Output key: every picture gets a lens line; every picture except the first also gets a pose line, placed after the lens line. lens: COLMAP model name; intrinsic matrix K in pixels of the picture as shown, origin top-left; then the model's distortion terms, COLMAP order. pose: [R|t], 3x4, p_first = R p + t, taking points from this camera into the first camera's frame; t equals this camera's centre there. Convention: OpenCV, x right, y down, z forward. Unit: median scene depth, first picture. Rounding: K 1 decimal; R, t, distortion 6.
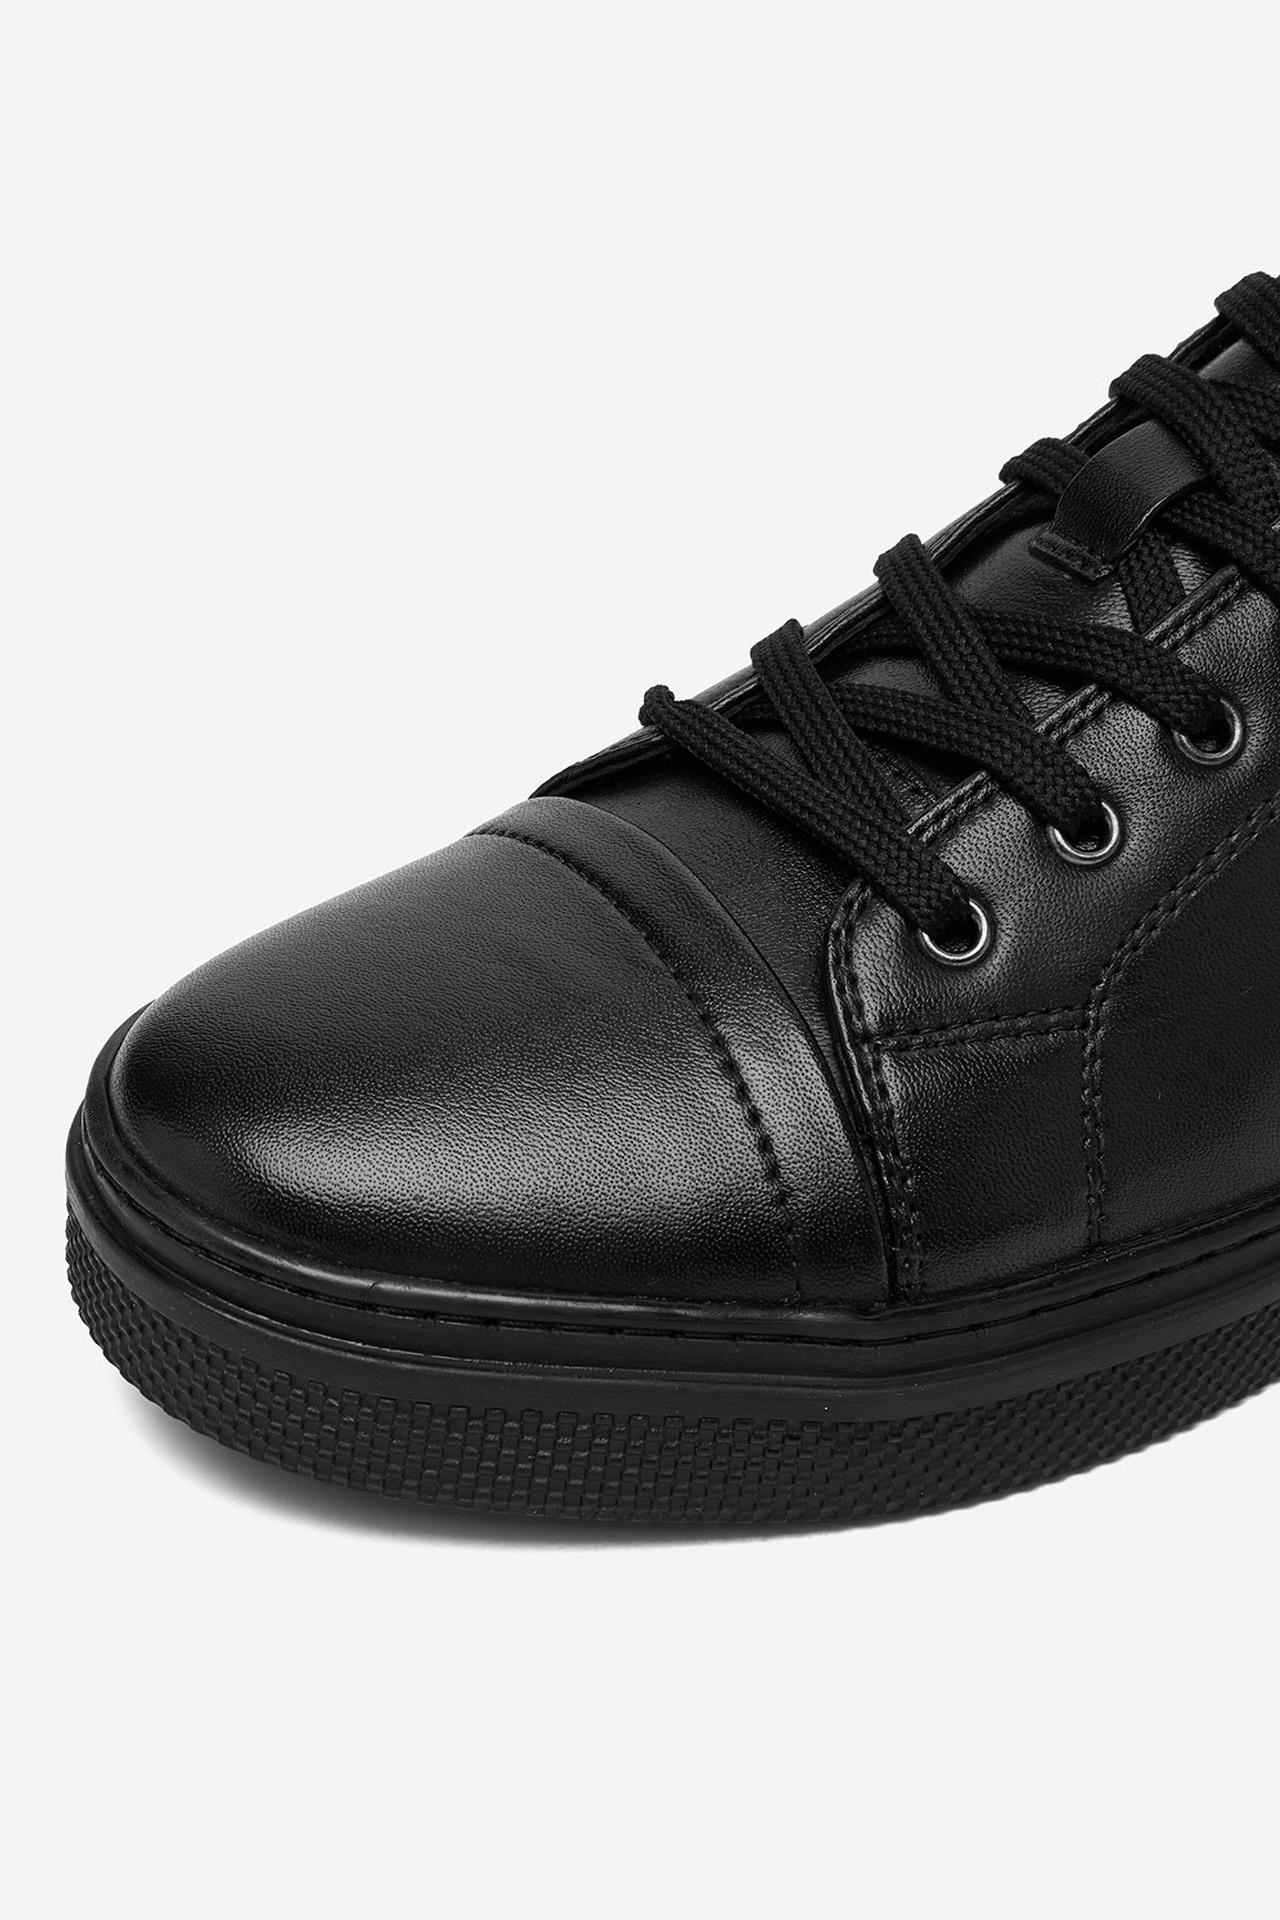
lens RADIAL K [[1912.2, 0, 640.0], [0, 1912.2, 960.0], [0, 0, 1]] dist [-0.039332, -0.002878]
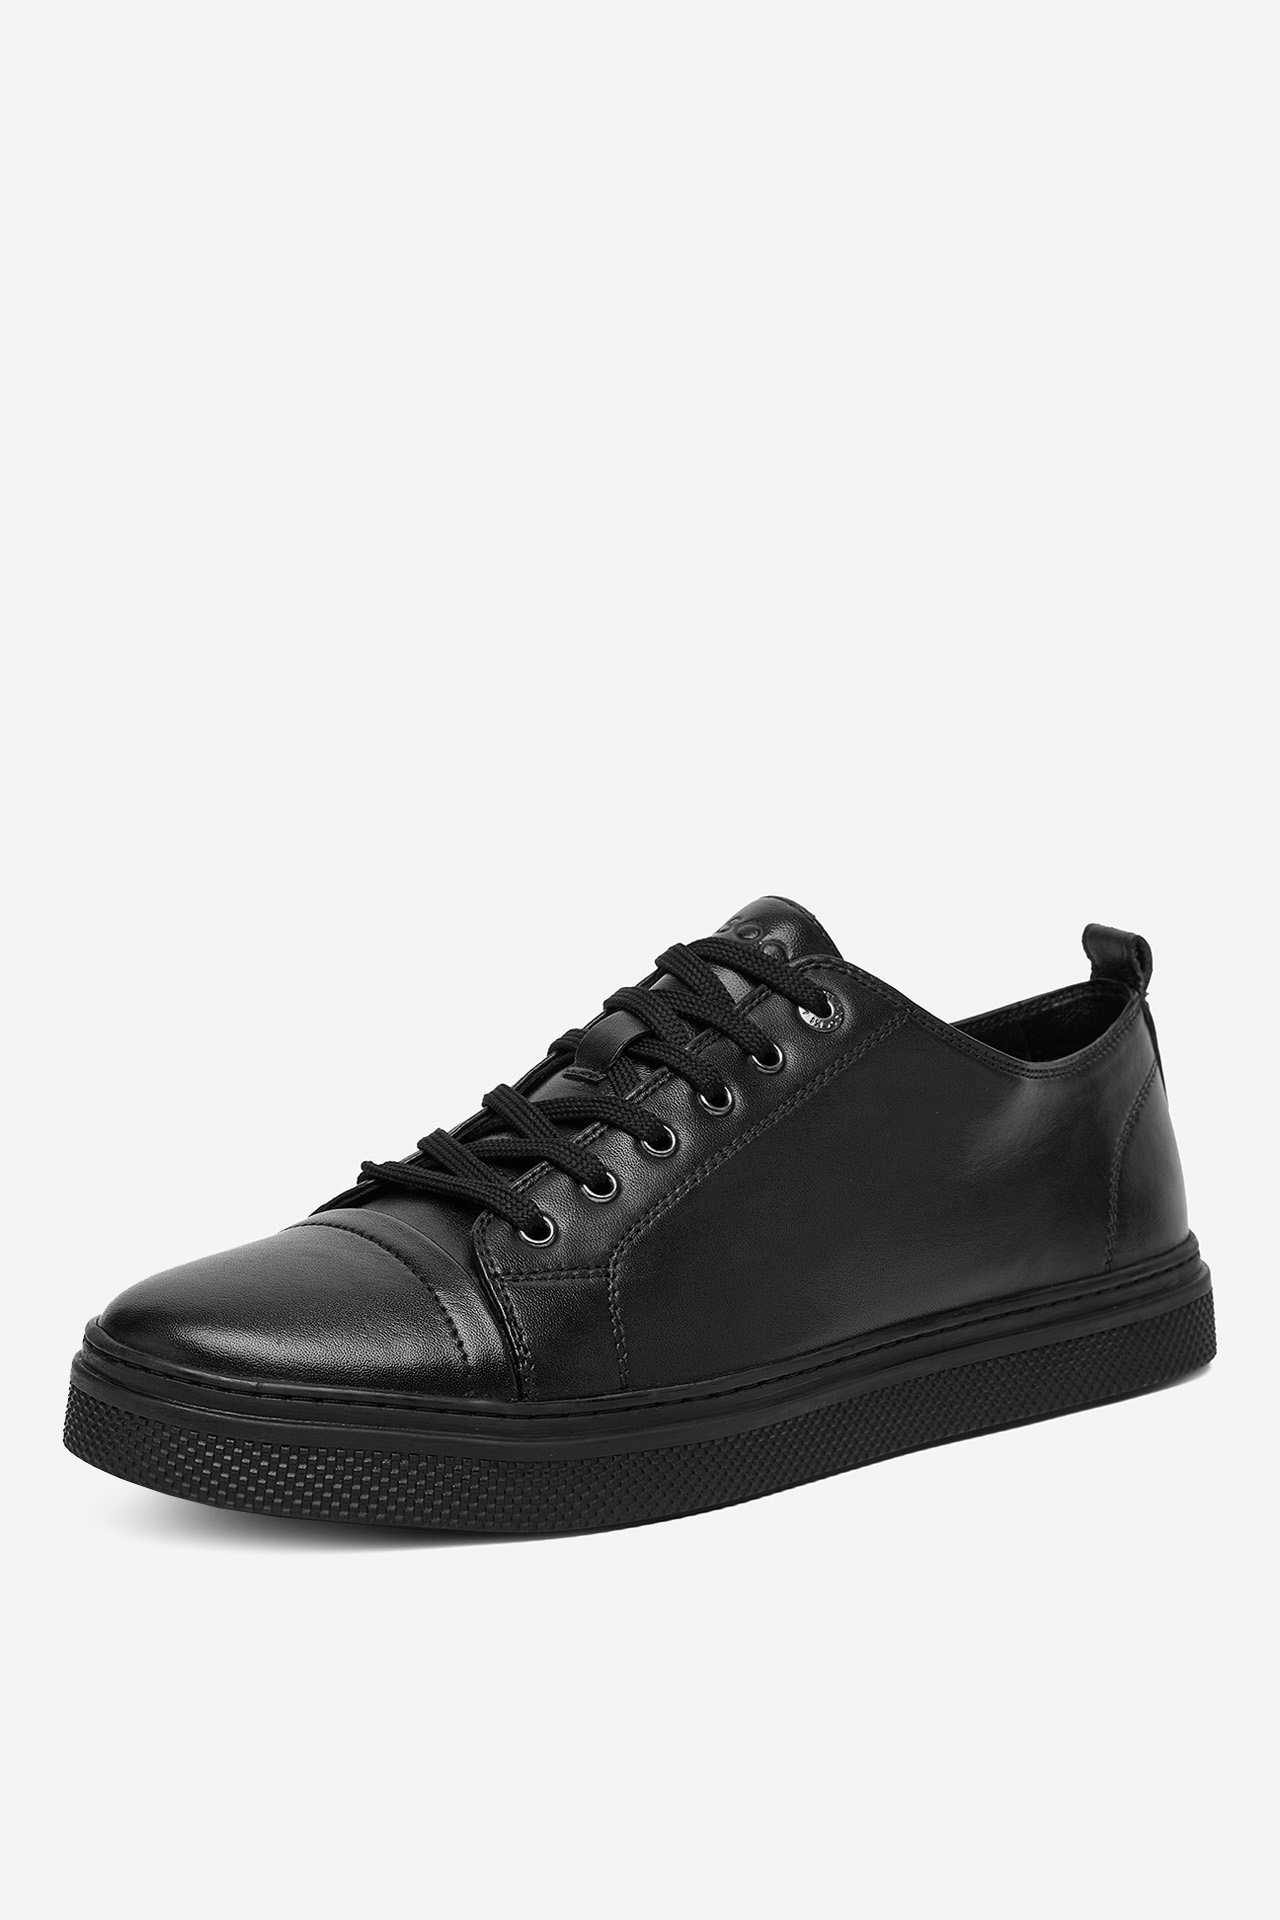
lens RADIAL K [[4384.6, 0, 640.0], [0, 4384.6, 960.0], [0, 0, 1]] dist [-0.008200, -0.019376]
pose [[0.986630, -0.022232, 0.161453, -0.439813], [0.094378, 0.885581, -0.454795, 1.750524], [-0.132869, 0.463952, 0.875839, -3.006116]]
